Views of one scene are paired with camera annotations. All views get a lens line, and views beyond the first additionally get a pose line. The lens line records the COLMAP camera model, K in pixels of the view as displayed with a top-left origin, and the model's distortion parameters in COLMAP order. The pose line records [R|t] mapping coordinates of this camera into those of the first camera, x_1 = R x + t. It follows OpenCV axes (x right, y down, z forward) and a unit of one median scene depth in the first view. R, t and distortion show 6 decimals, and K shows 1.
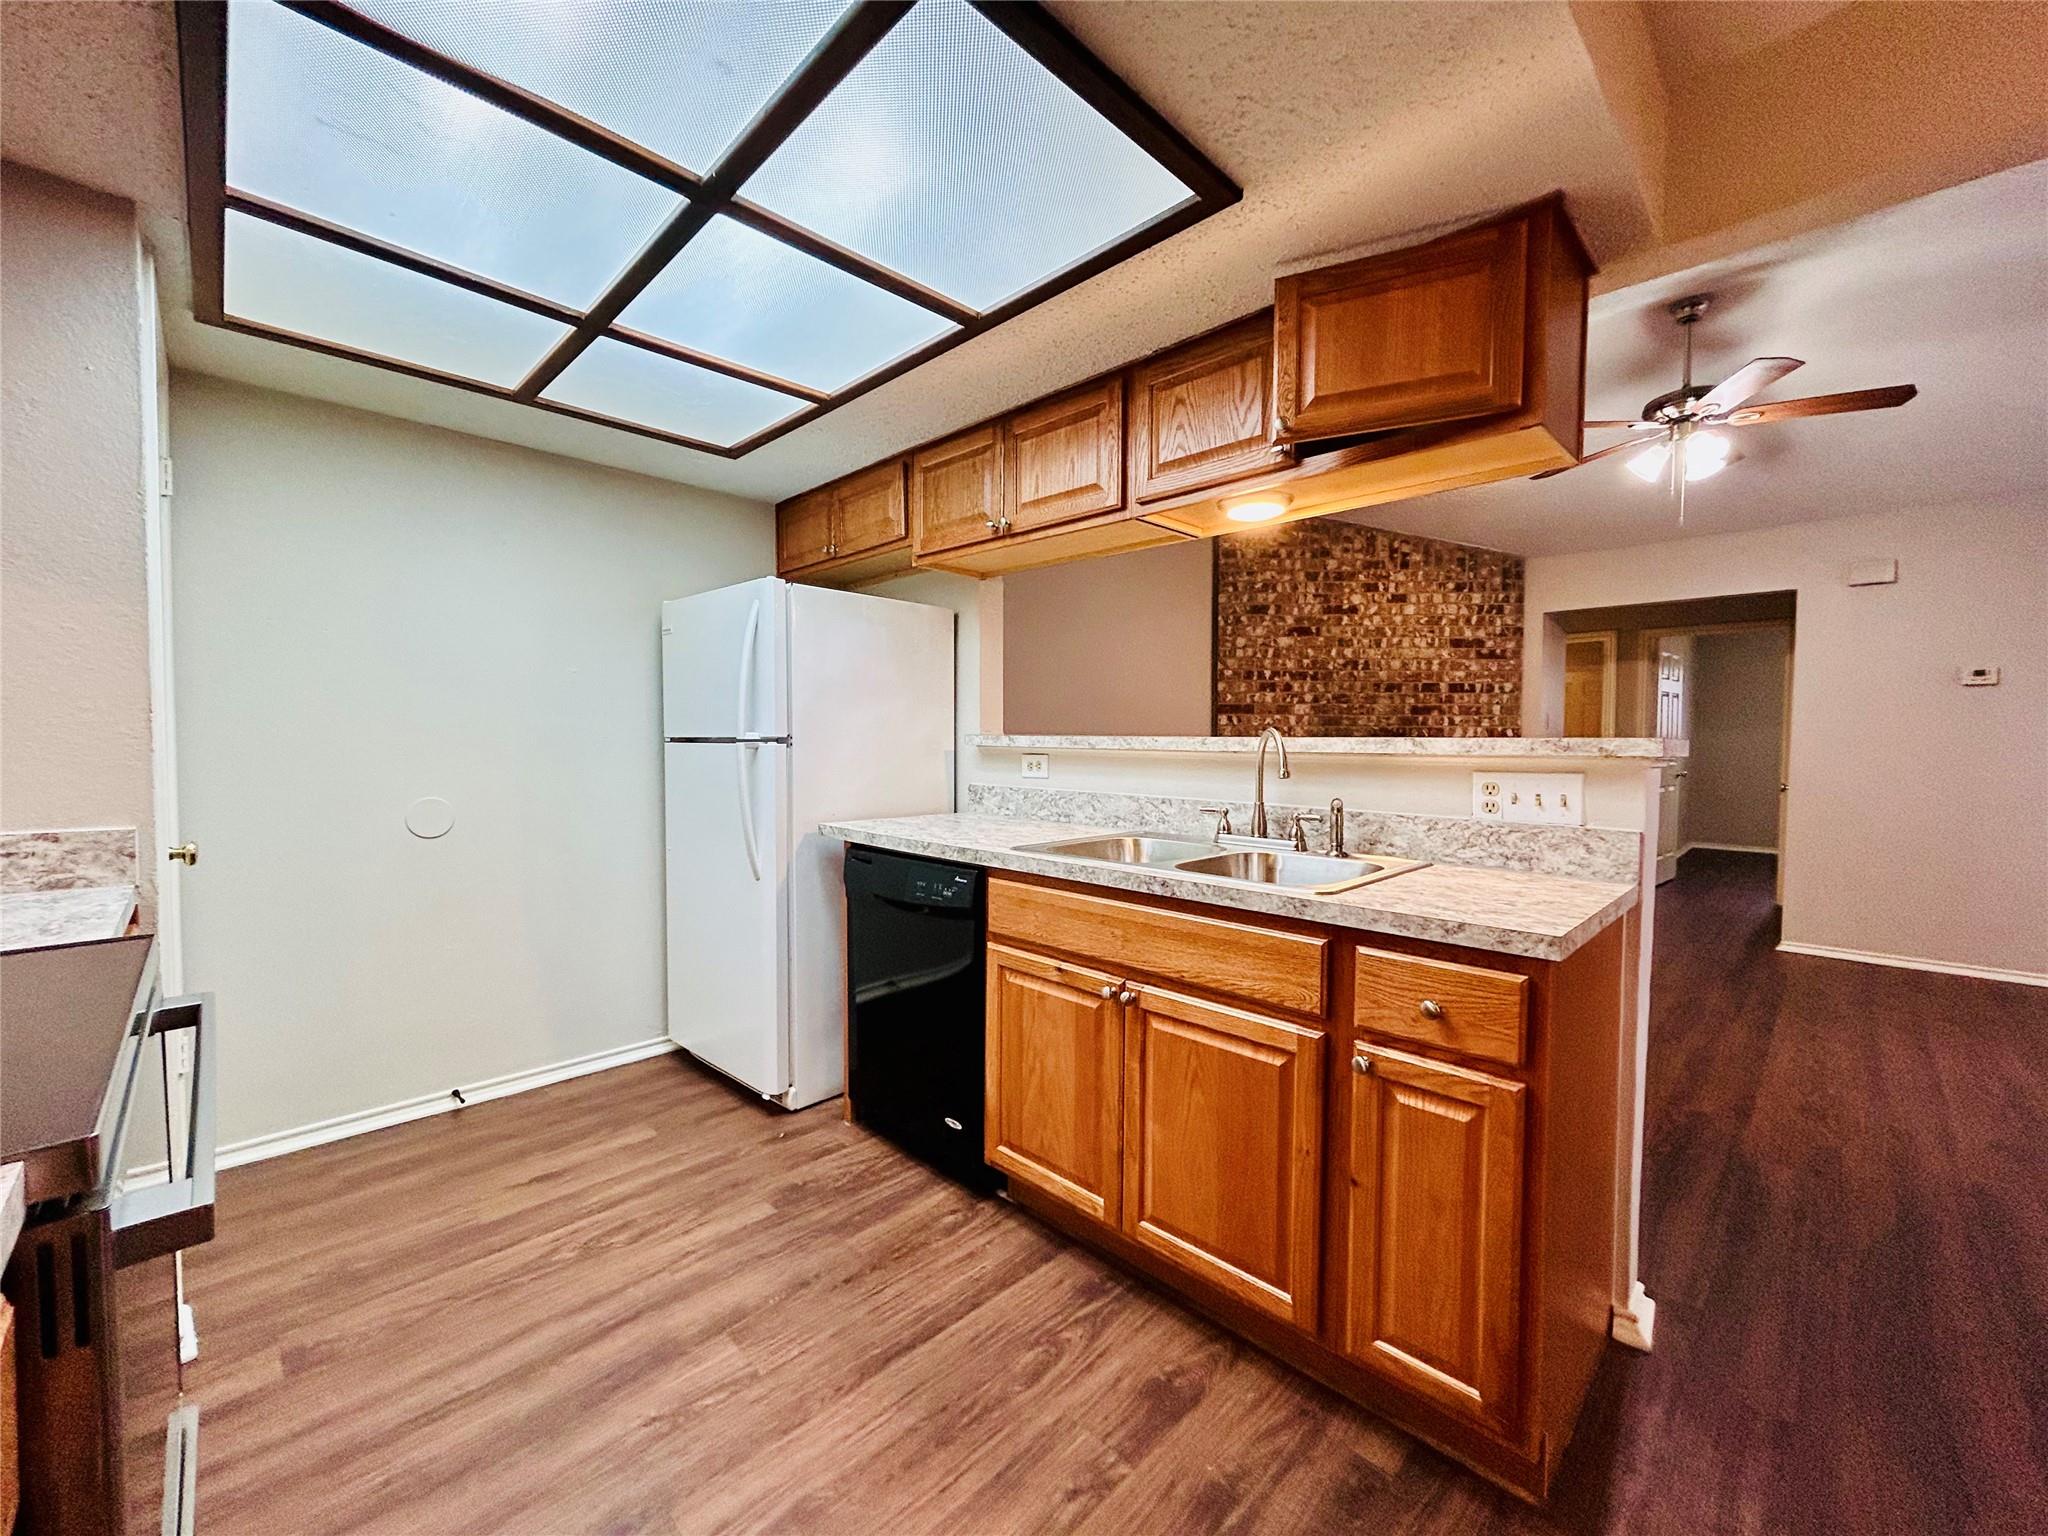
lens RADIAL K [[821.0, 0, 1025.6], [0, 821.0, 766.1], [0, 0, 1]] dist [-0.003606, 0.001899]
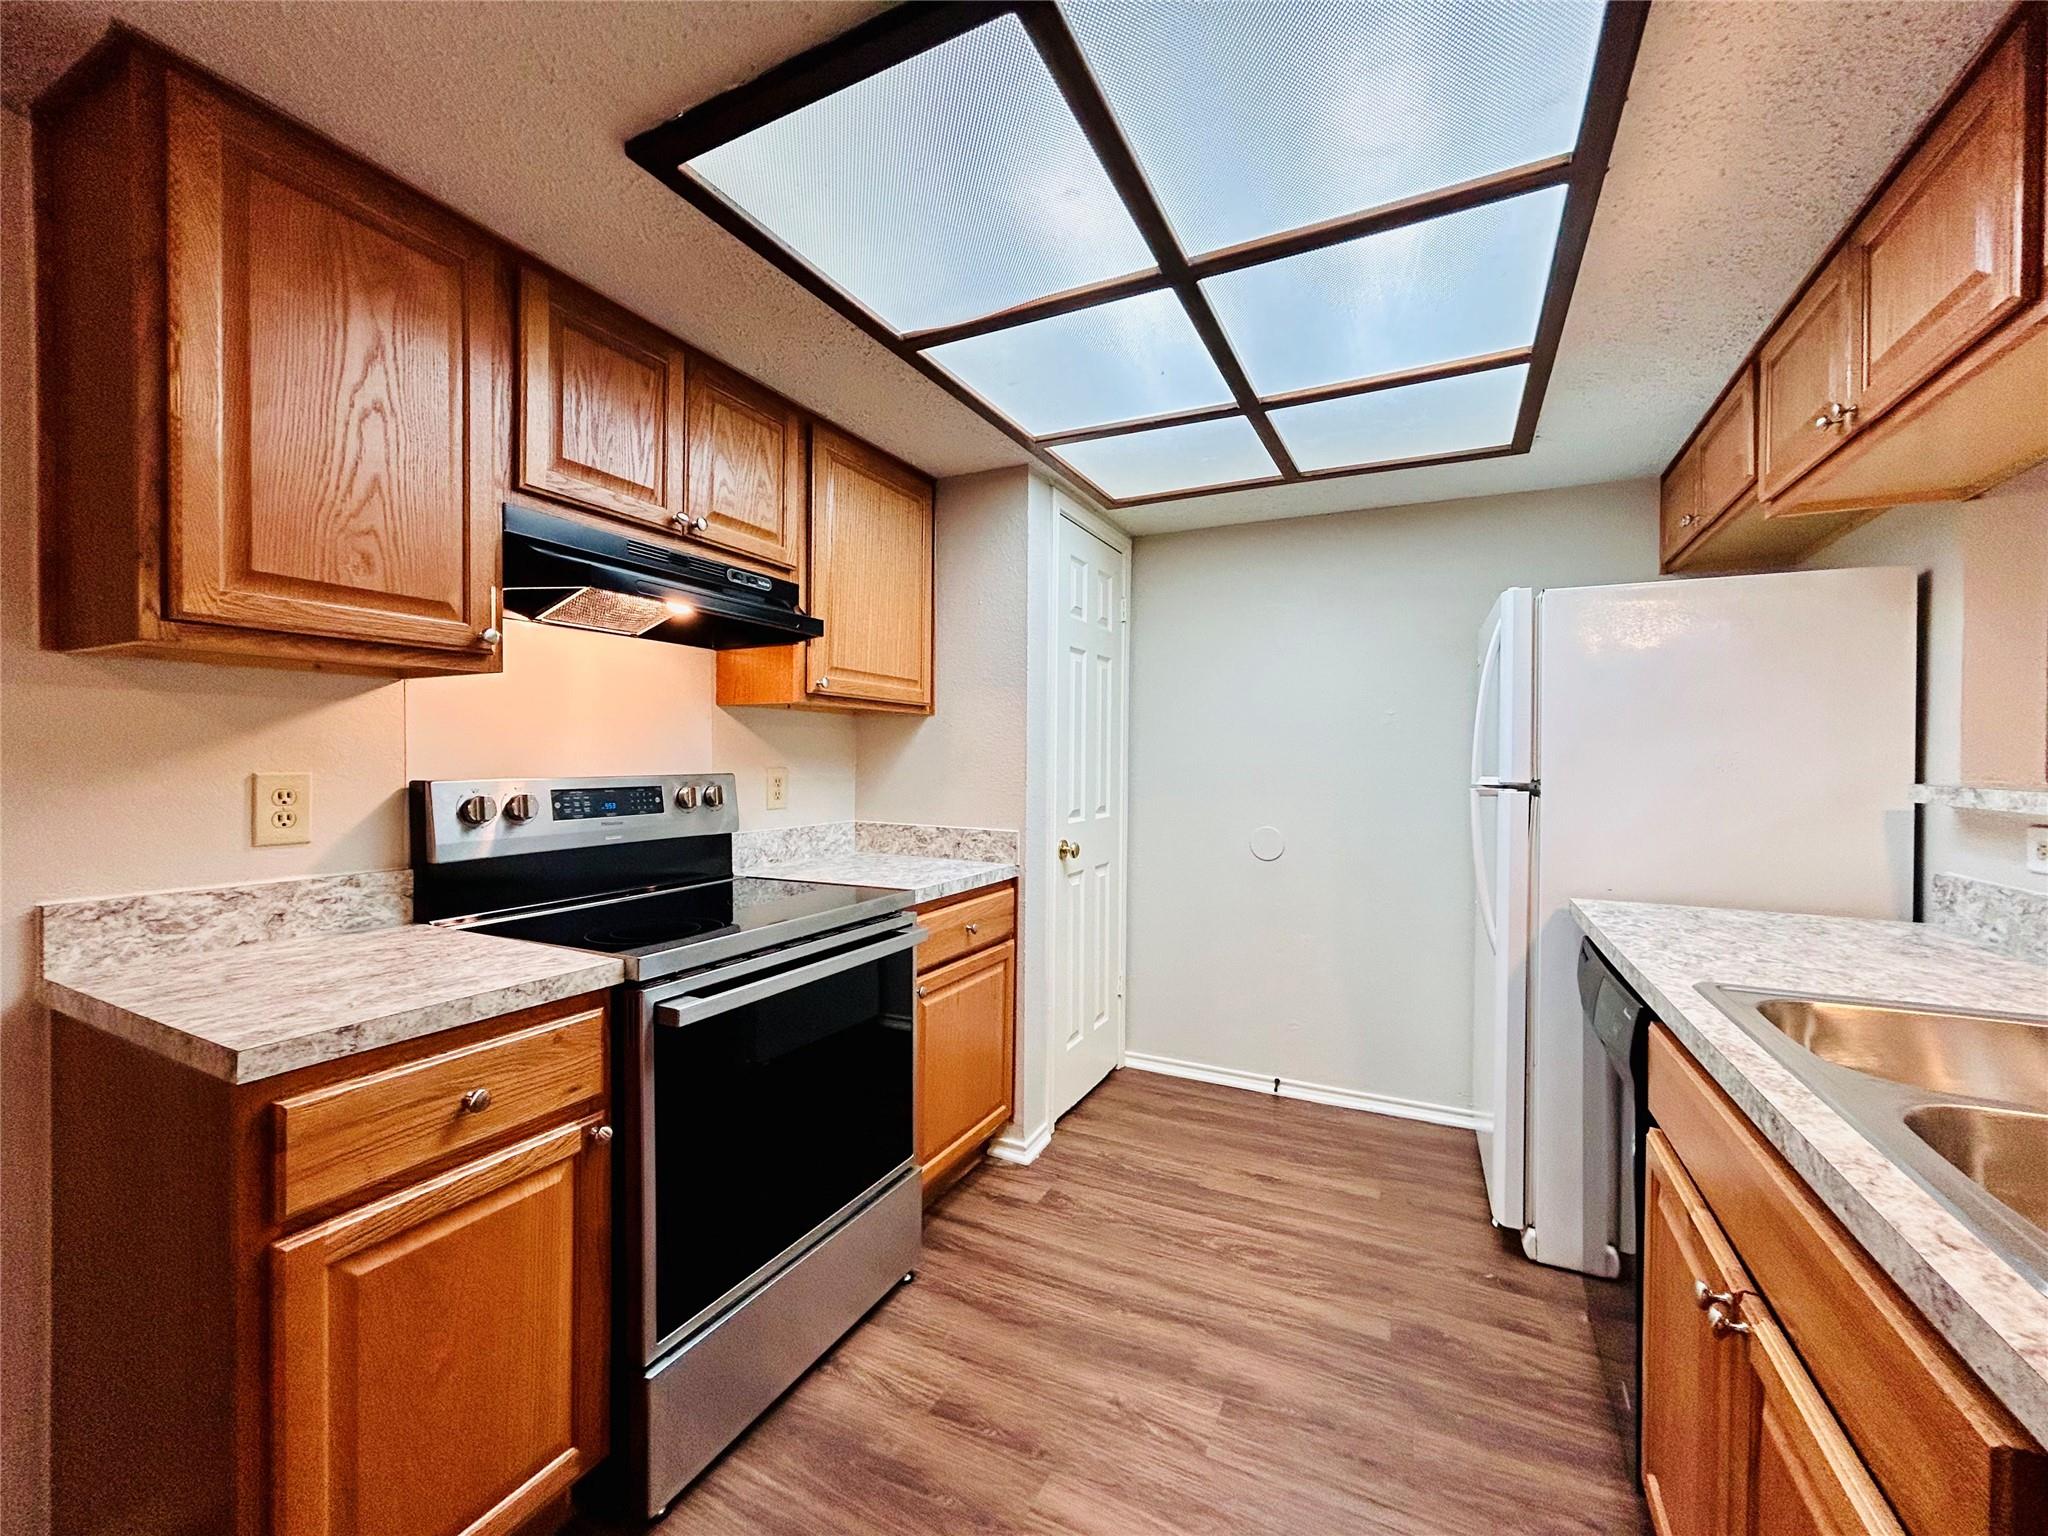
lens RADIAL K [[821.0, 0, 1029.0], [0, 821.0, 767.9], [0, 0, 1]] dist [-0.003606, 0.001899]
pose [[0.314874, 0.003939, -0.949125, 0.131437], [-0.039562, 0.999177, -0.008978, -0.010087], [0.948309, 0.040376, 0.314771, 0.120387]]
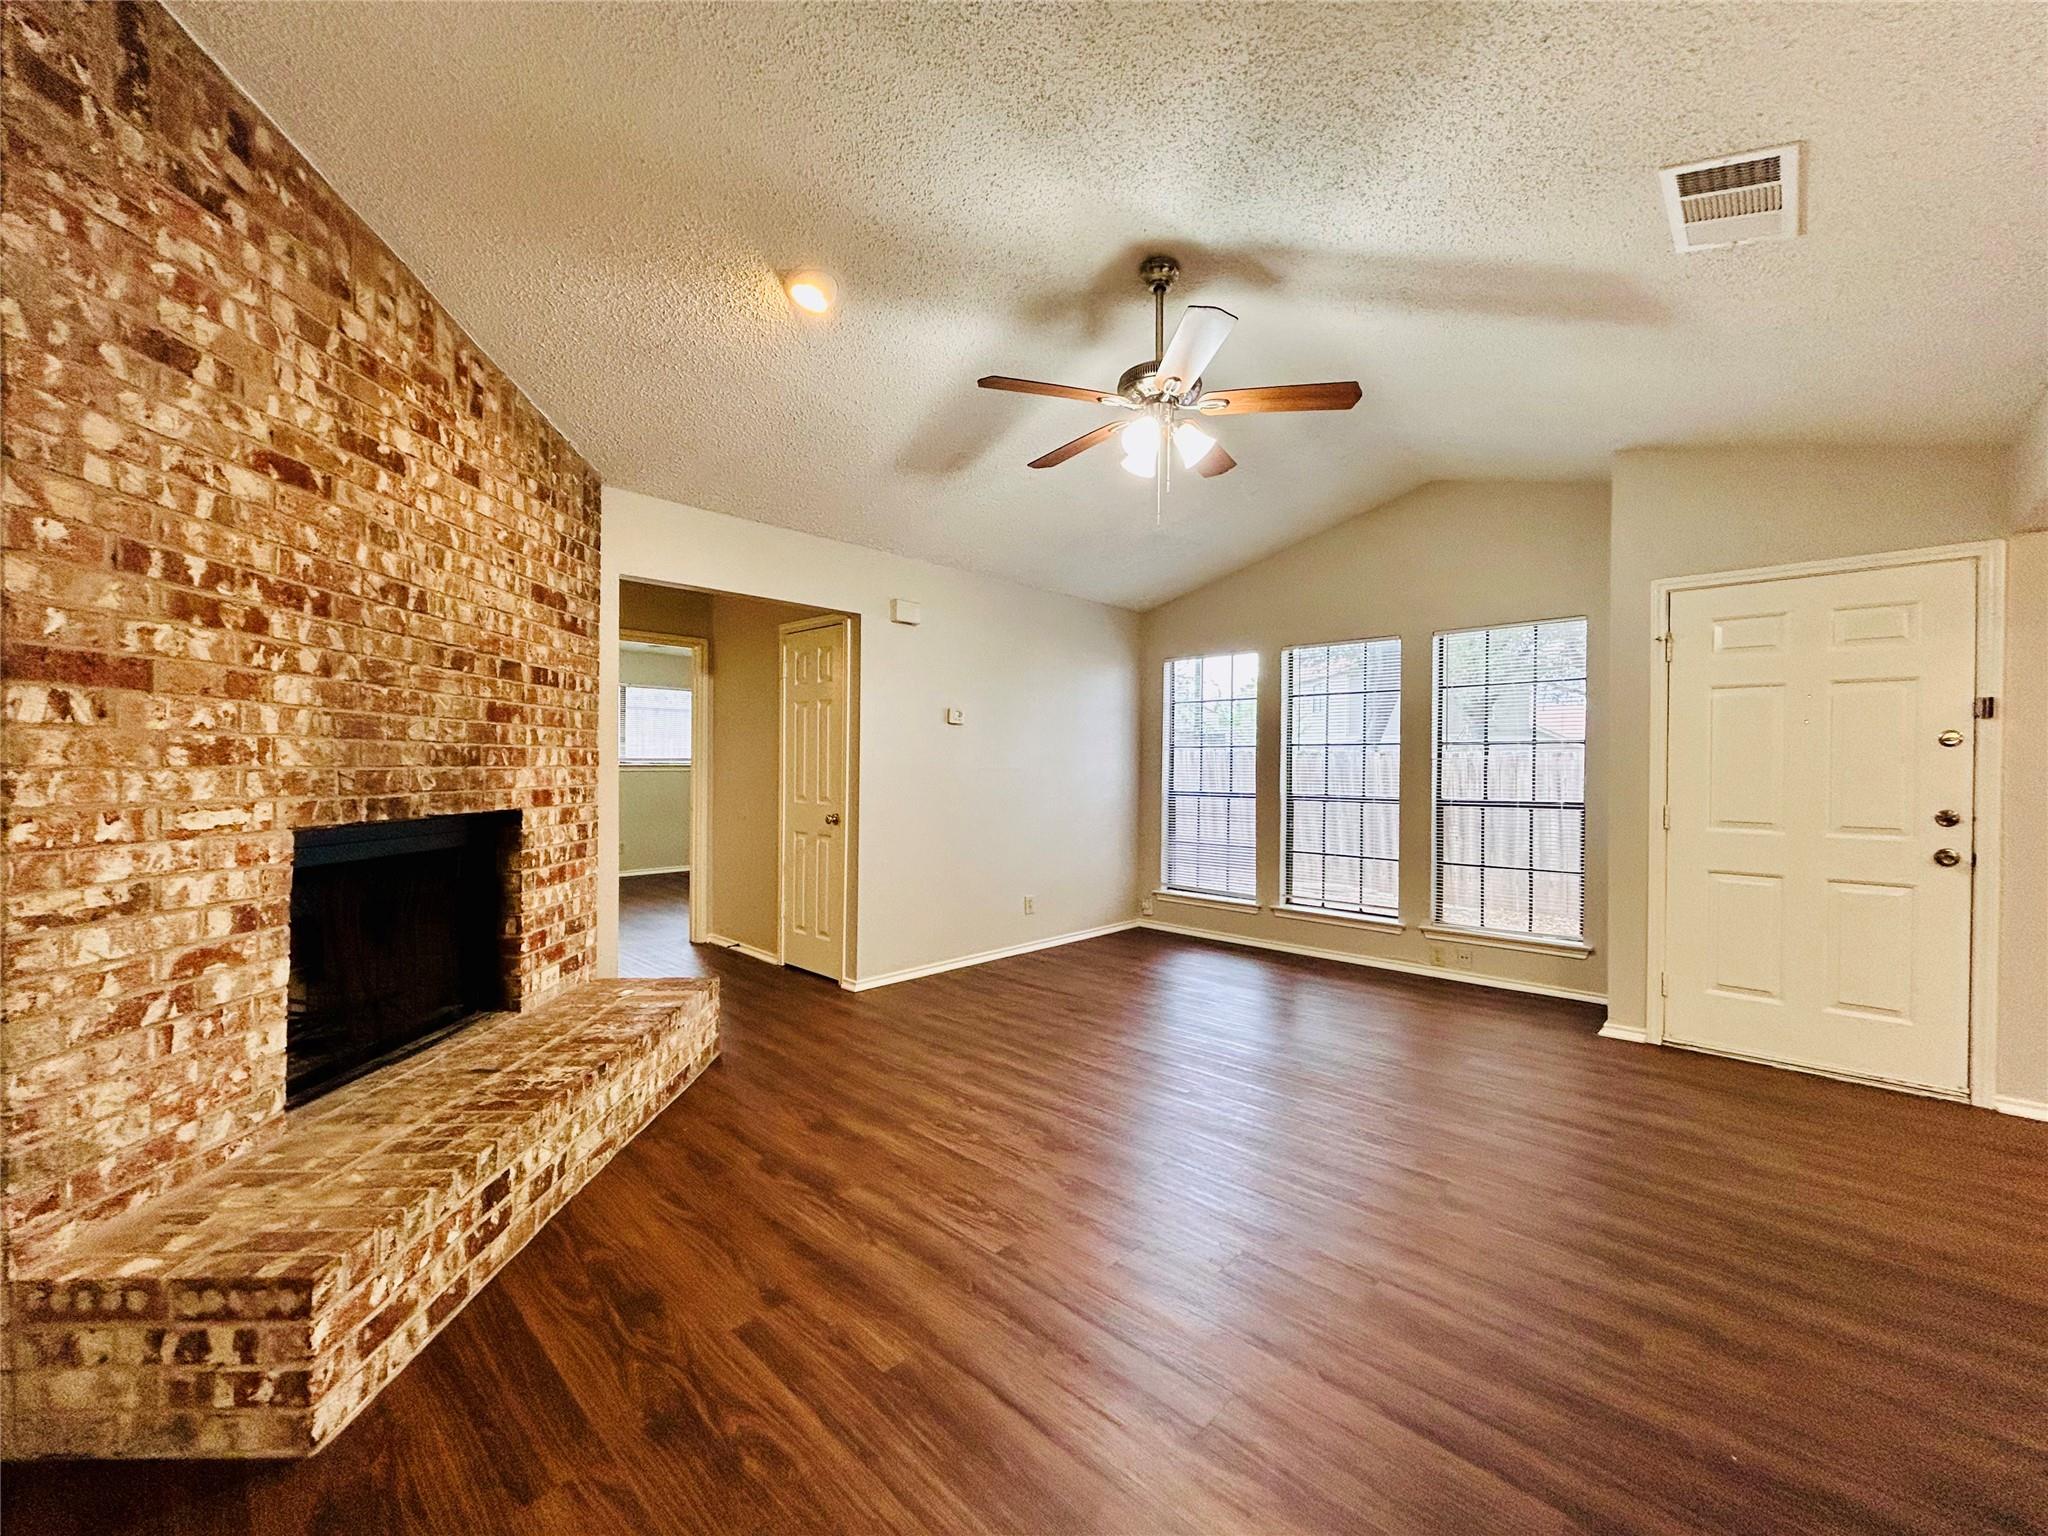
lens RADIAL K [[821.0, 0, 1018.8], [0, 821.0, 768.1], [0, 0, 1]] dist [-0.003606, 0.001899]
pose [[-0.015308, -0.008038, 0.999851, -0.024820], [0.023990, 0.999677, 0.008404, -0.031191], [-0.999595, 0.024116, -0.015111, 0.694032]]
